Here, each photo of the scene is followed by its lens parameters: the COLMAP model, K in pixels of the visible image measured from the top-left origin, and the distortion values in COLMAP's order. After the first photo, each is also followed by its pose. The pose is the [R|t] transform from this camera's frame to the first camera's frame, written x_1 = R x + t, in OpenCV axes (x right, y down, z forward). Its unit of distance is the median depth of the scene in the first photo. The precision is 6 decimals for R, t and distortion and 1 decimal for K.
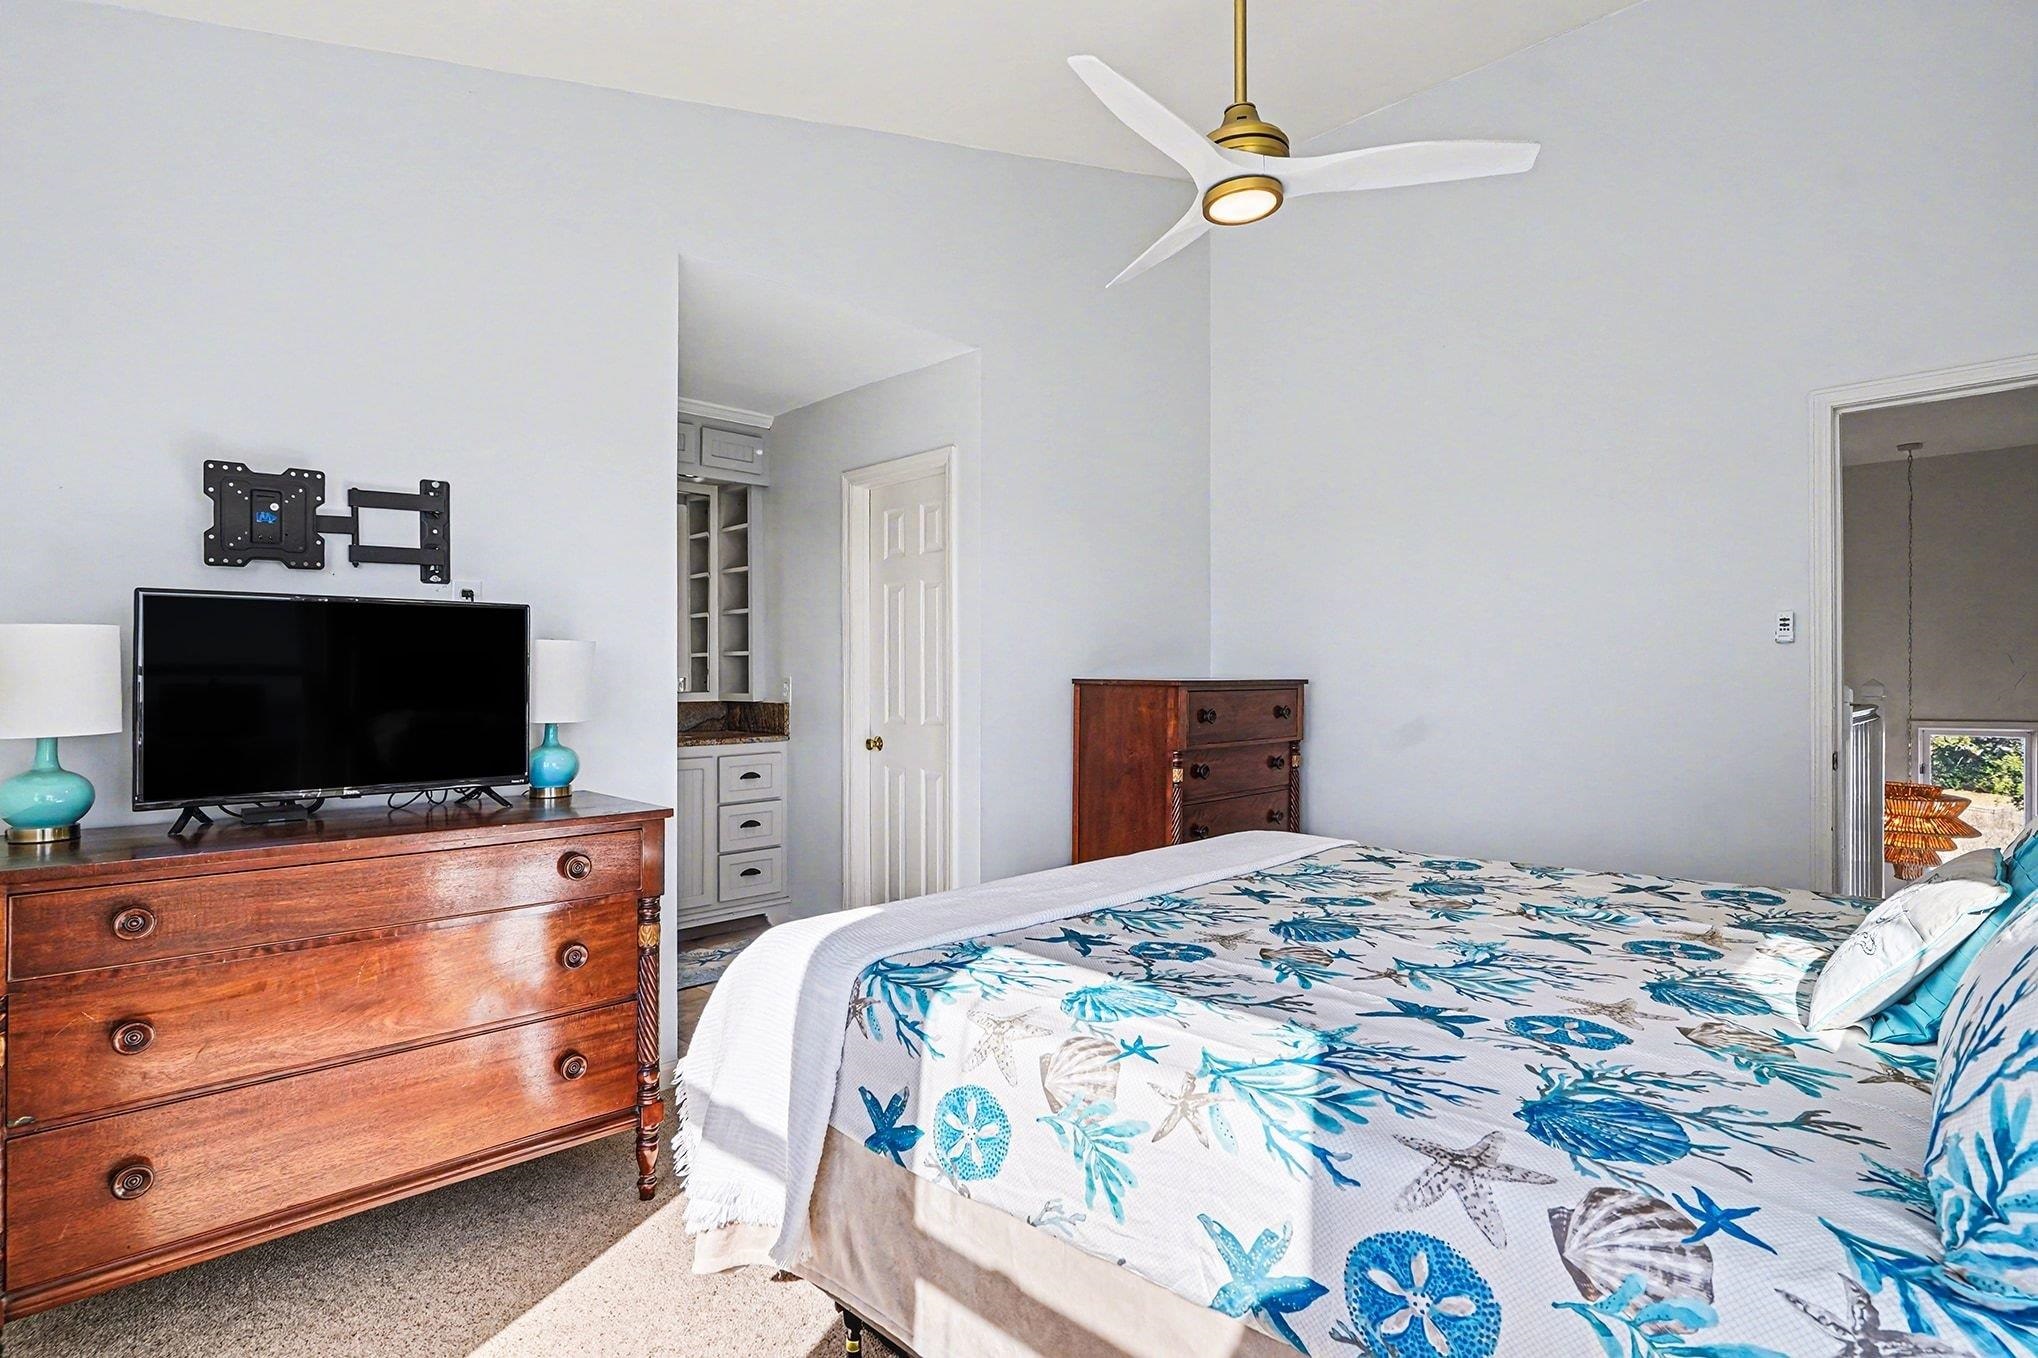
lens RADIAL K [[1025.4, 0, 1010.9], [0, 1025.4, 680.3], [0, 0, 1]] dist [-0.004759, -0.000599]
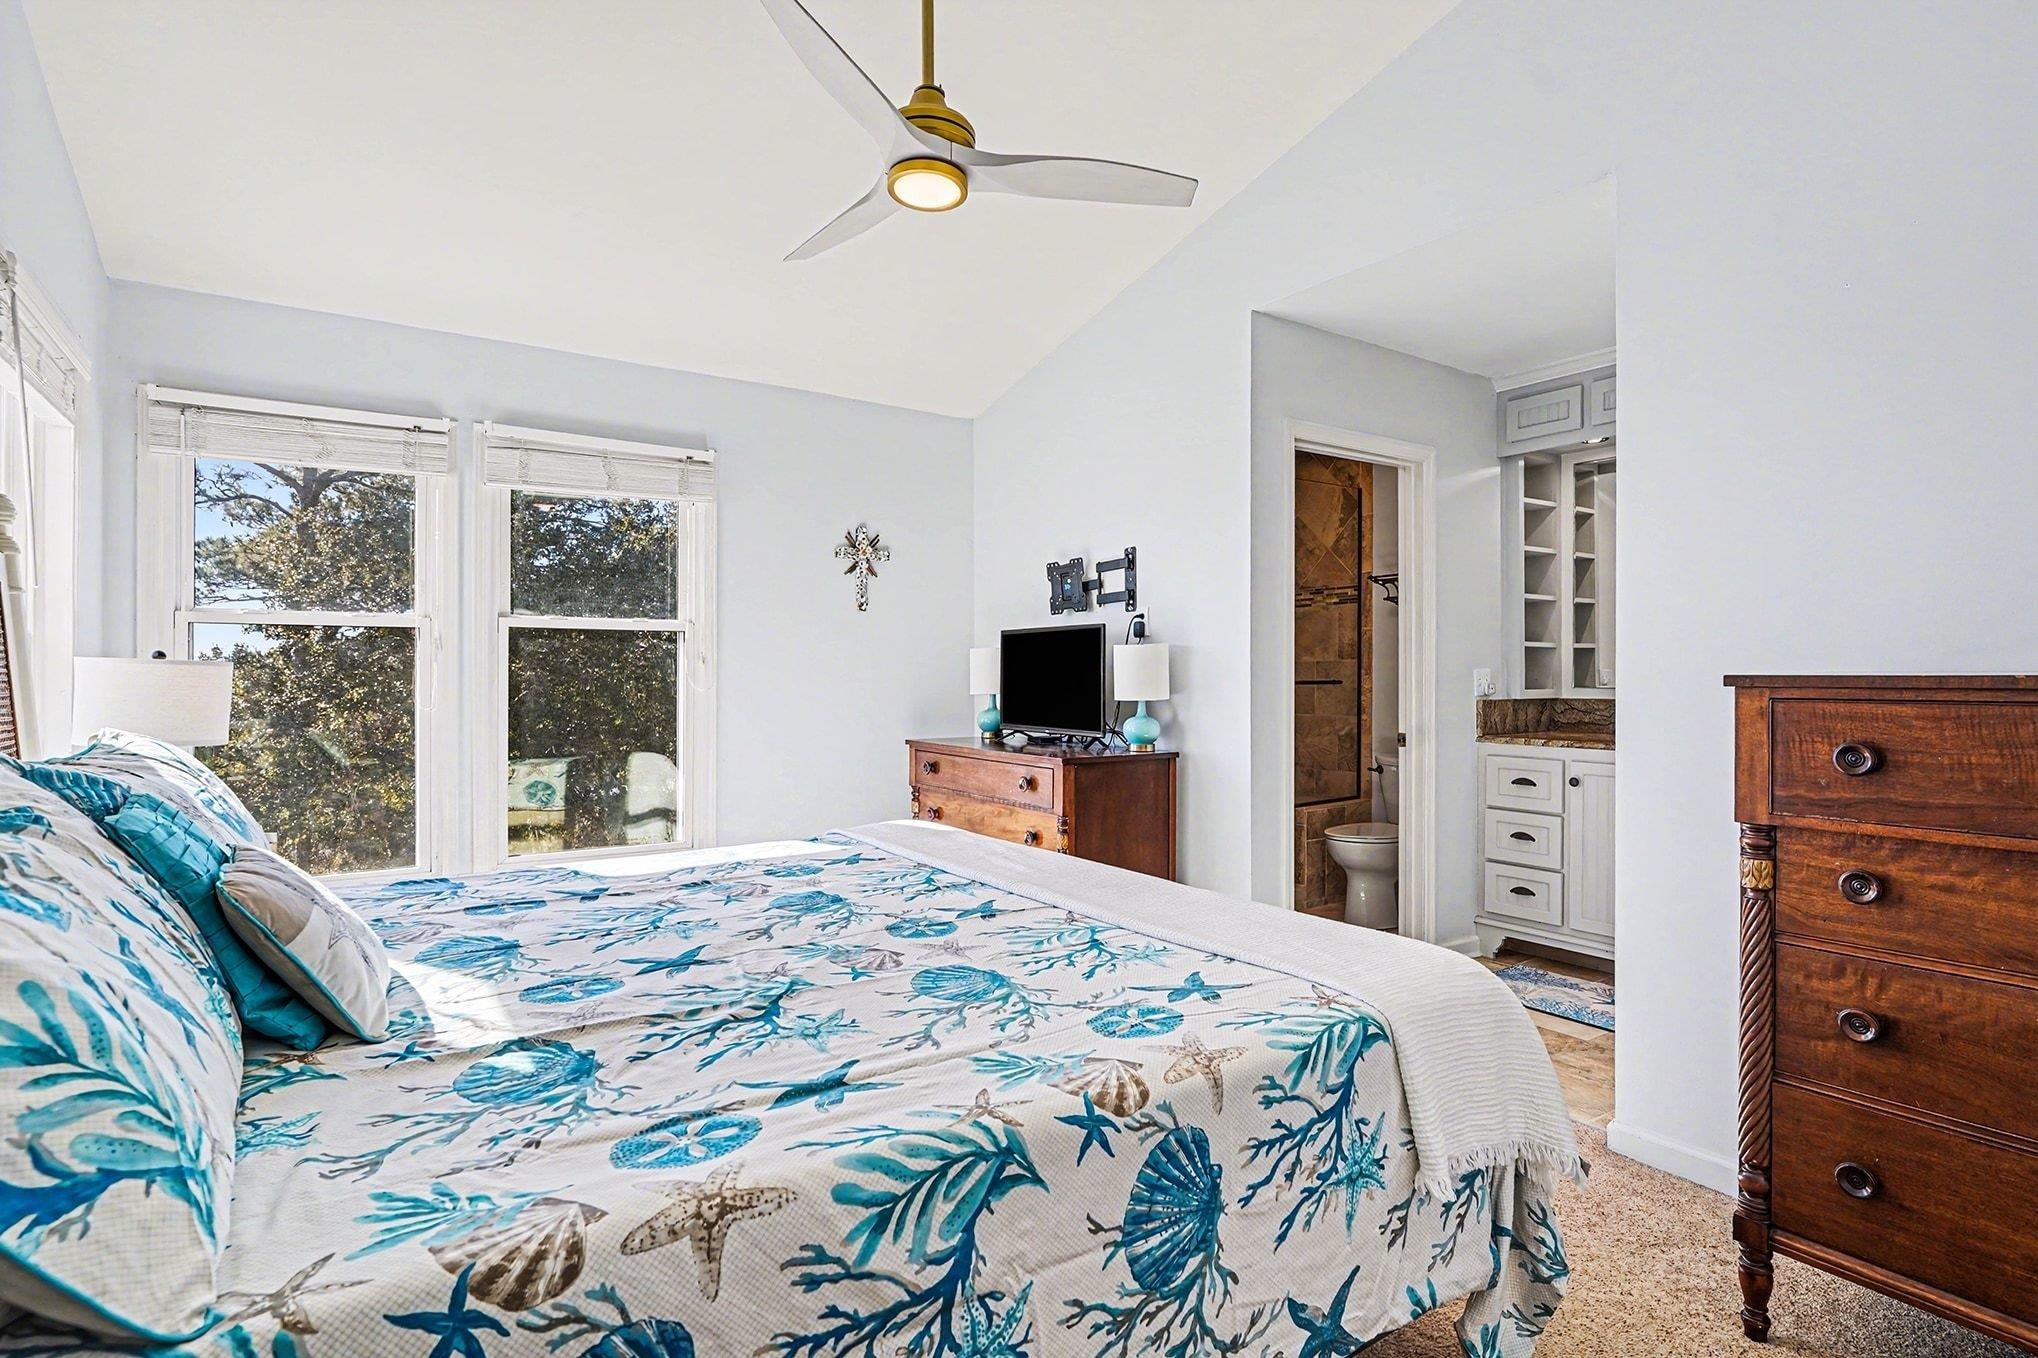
lens RADIAL K [[1025.4, 0, 1014.9], [0, 1025.4, 668.9], [0, 0, 1]] dist [-0.004759, -0.000599]
pose [[-0.231674, 0.007273, -0.972766, 1.109825], [0.001186, 0.999973, 0.007194, -0.017853], [0.972793, 0.000513, -0.231676, 1.278340]]
